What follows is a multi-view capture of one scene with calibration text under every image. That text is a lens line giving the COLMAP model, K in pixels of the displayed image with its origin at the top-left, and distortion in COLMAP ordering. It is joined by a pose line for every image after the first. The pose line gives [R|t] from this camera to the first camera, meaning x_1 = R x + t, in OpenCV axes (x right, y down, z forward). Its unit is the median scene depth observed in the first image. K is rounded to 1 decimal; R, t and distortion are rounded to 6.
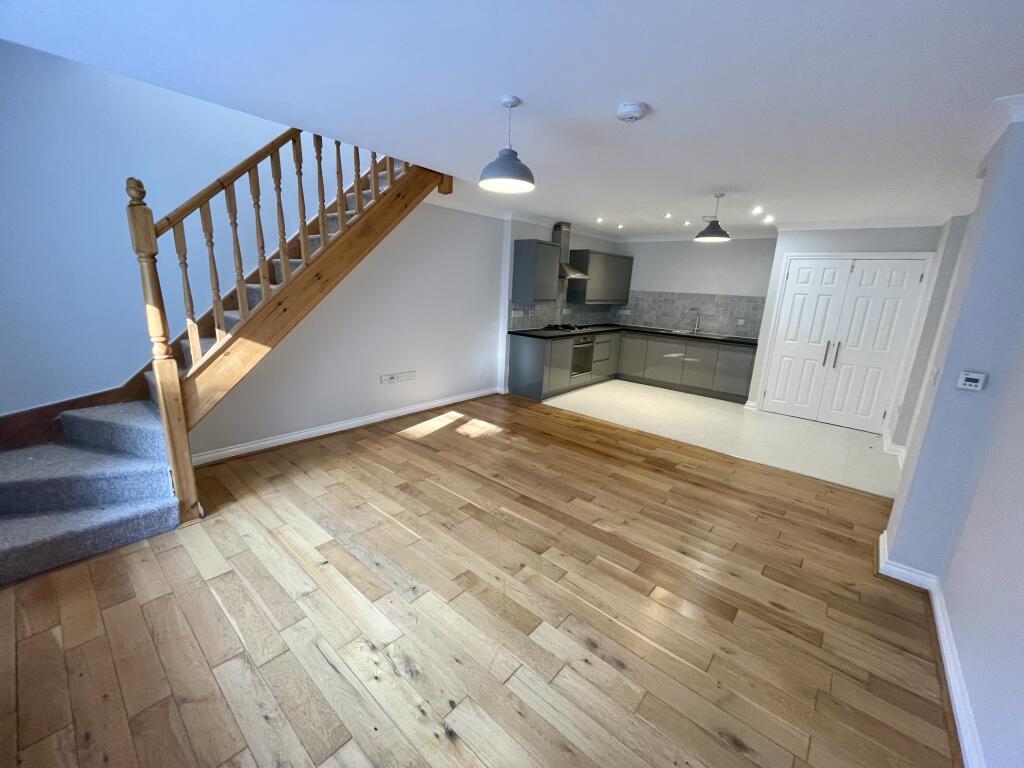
lens RADIAL K [[414.8, 0, 511.0], [0, 414.8, 386.4], [0, 0, 1]] dist [0.001996, 0.000526]
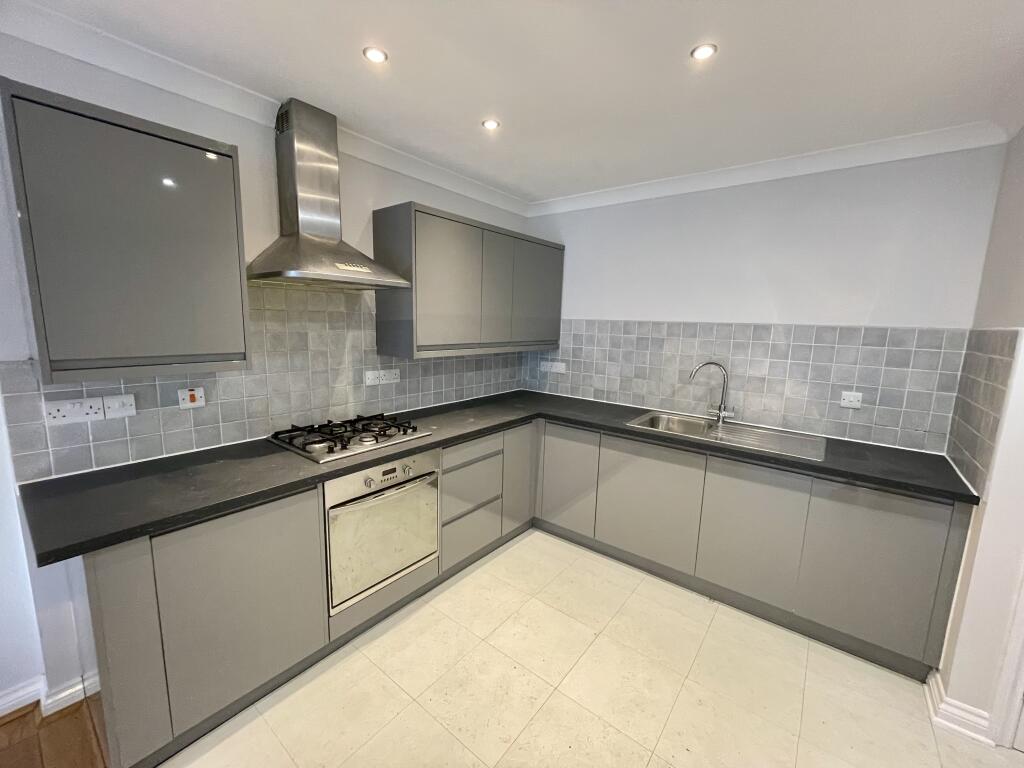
lens RADIAL K [[414.8, 0, 512.0], [0, 414.8, 382.7], [0, 0, 1]] dist [0.001996, 0.000526]
pose [[0.998904, -0.026333, 0.038698, 0.232080], [0.029680, 0.995623, -0.088628, -0.135501], [-0.036195, 0.089679, 0.995313, 0.608023]]
